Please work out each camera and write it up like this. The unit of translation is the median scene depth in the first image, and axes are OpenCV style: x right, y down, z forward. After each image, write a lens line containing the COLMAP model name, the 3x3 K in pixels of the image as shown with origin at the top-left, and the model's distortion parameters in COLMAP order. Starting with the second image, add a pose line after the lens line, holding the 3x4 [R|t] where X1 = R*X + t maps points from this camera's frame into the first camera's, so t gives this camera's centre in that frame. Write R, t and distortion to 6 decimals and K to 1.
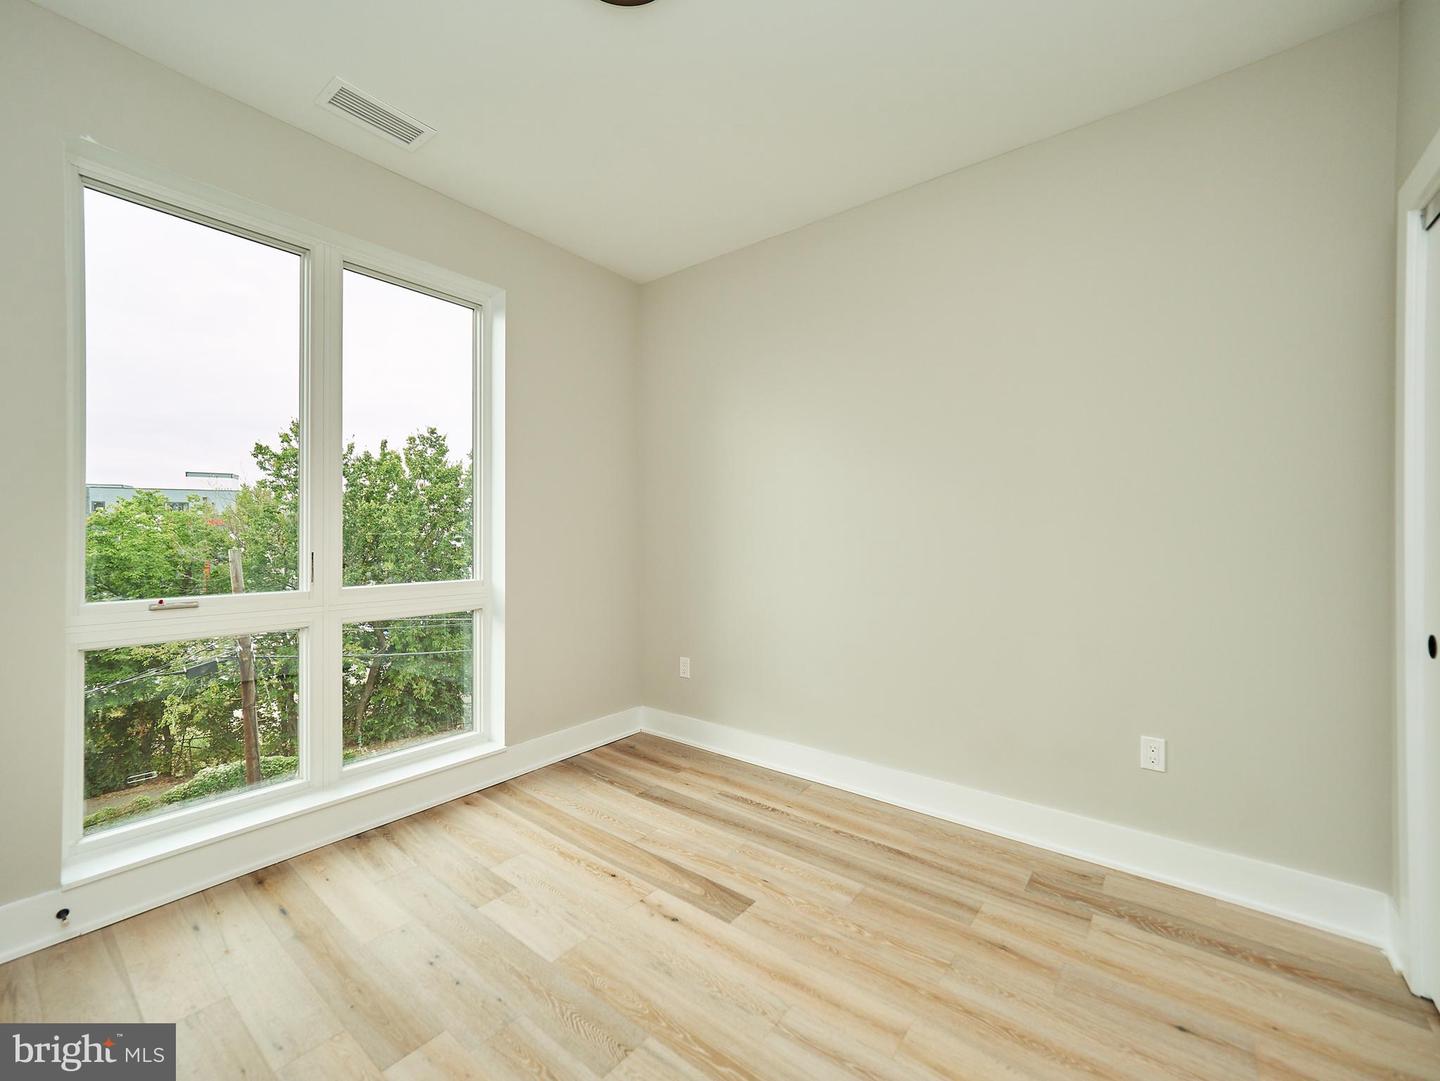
lens RADIAL K [[609.4, 0, 712.7], [0, 609.4, 535.0], [0, 0, 1]] dist [-0.000421, 0.001094]
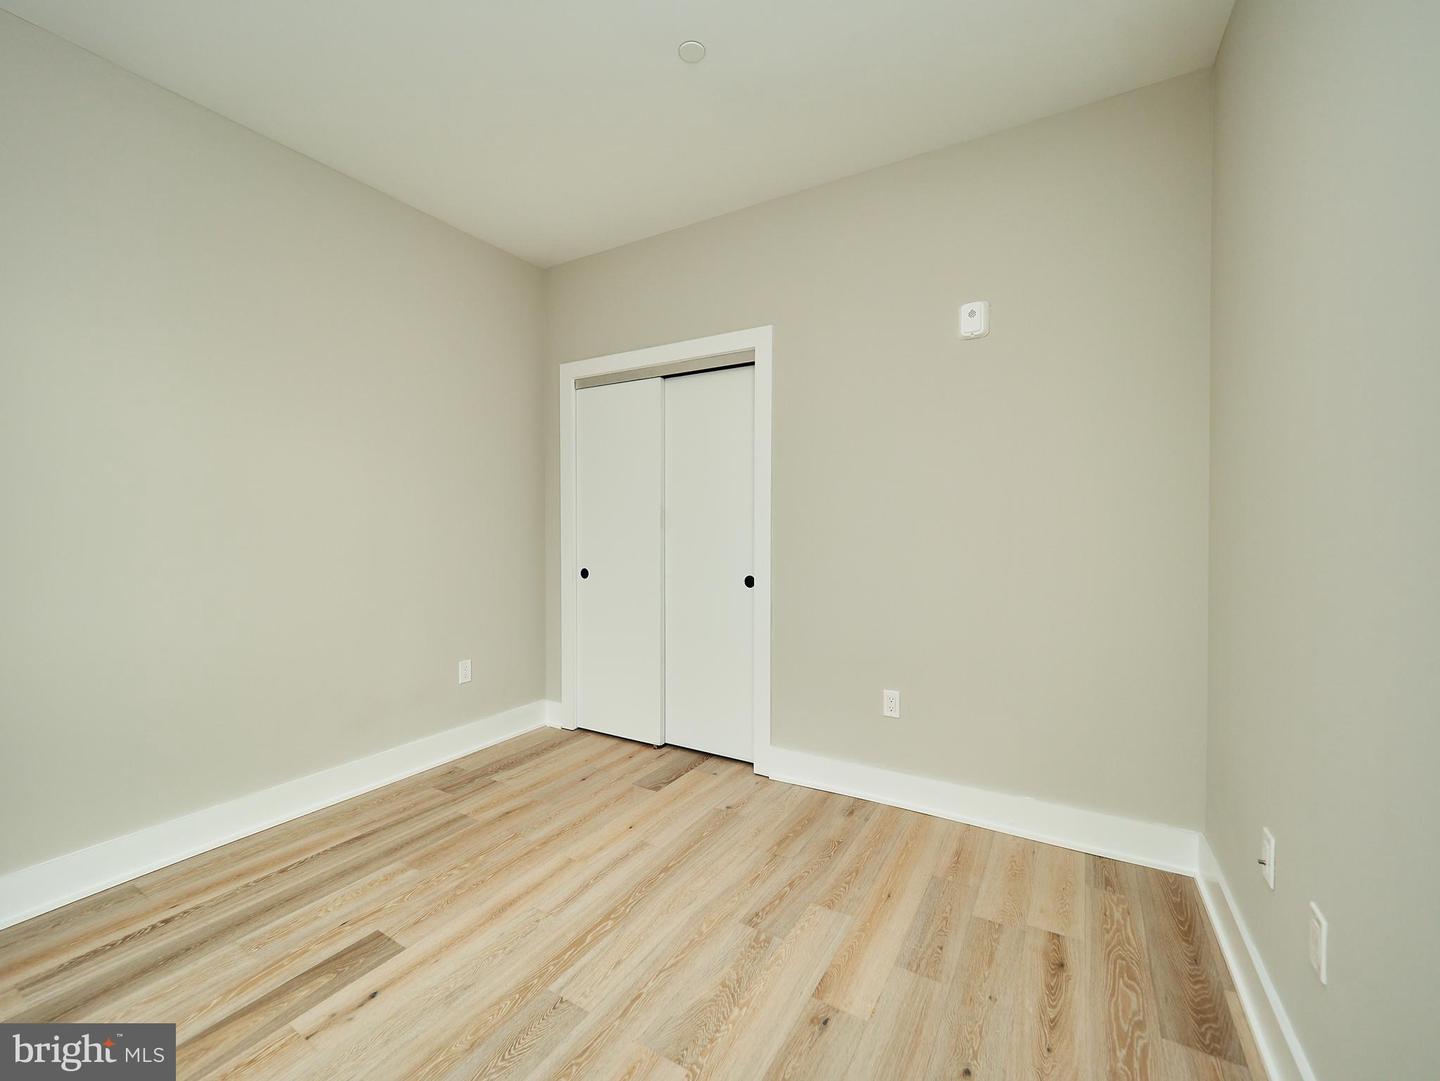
lens RADIAL K [[609.4, 0, 712.7], [0, 609.4, 535.0], [0, 0, 1]] dist [-0.000421, 0.001094]
pose [[-0.126103, -0.018032, 0.991853, -0.843669], [0.004224, 0.999816, 0.018714, -0.001360], [-0.992008, 0.006550, -0.126003, 0.591129]]
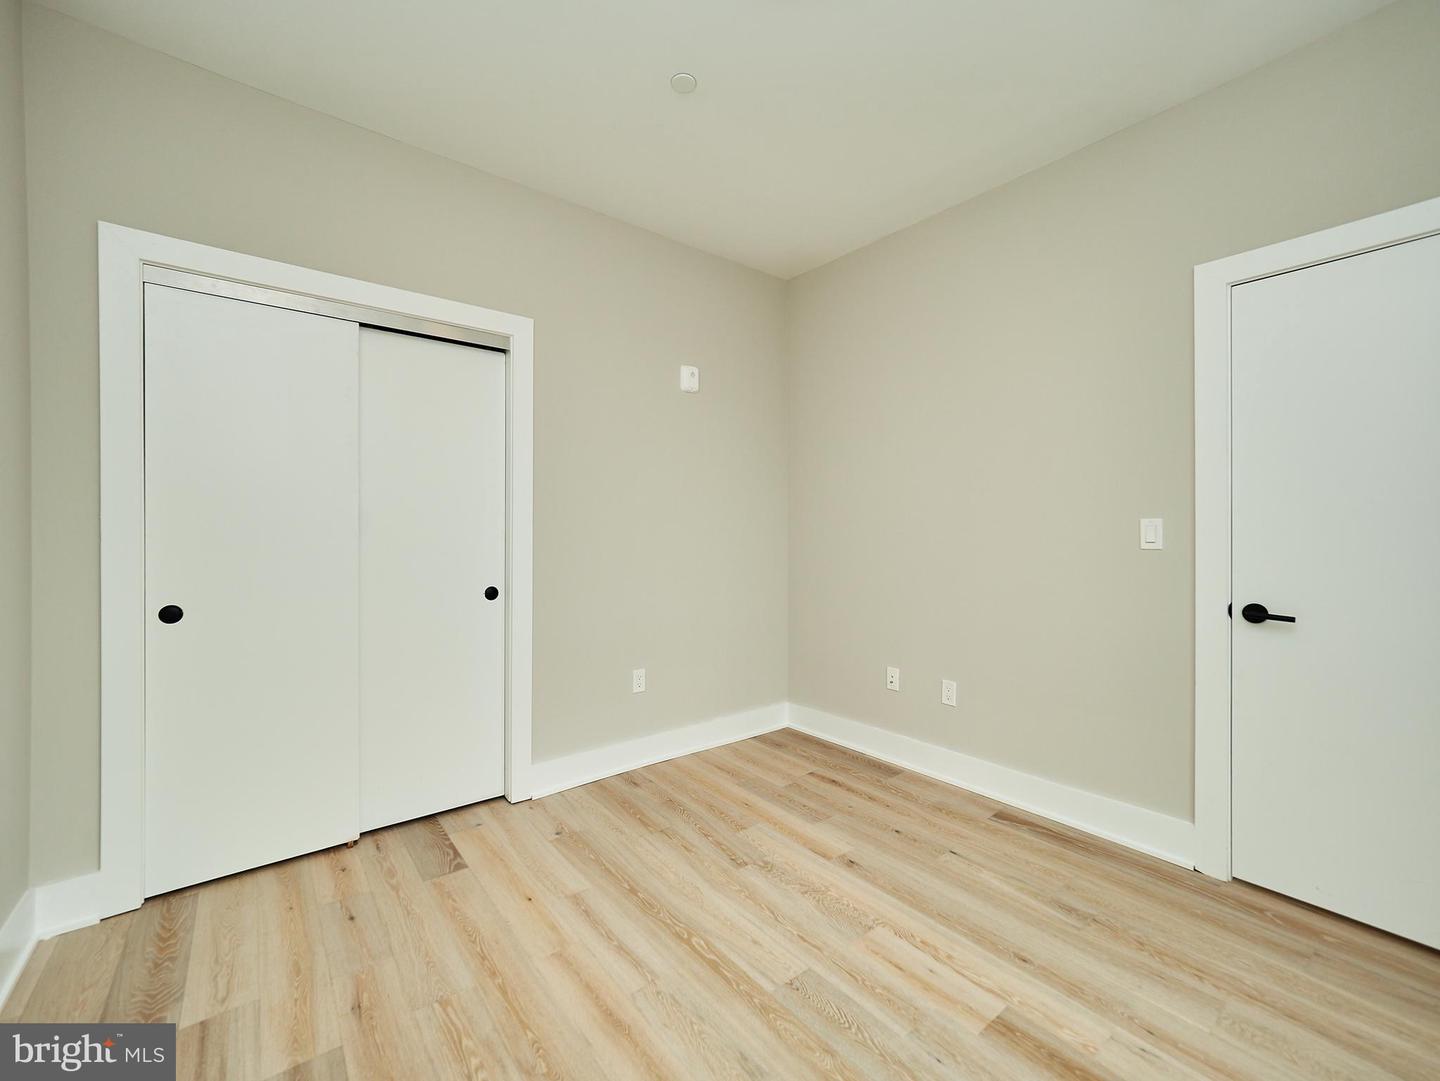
lens RADIAL K [[609.4, 0, 712.7], [0, 609.4, 535.0], [0, 0, 1]] dist [-0.000421, 0.001094]
pose [[-0.972624, -0.001979, 0.232377, -0.178877], [0.000174, 0.999957, 0.009244, 0.001146], [-0.232385, 0.009031, -0.972582, 1.453862]]
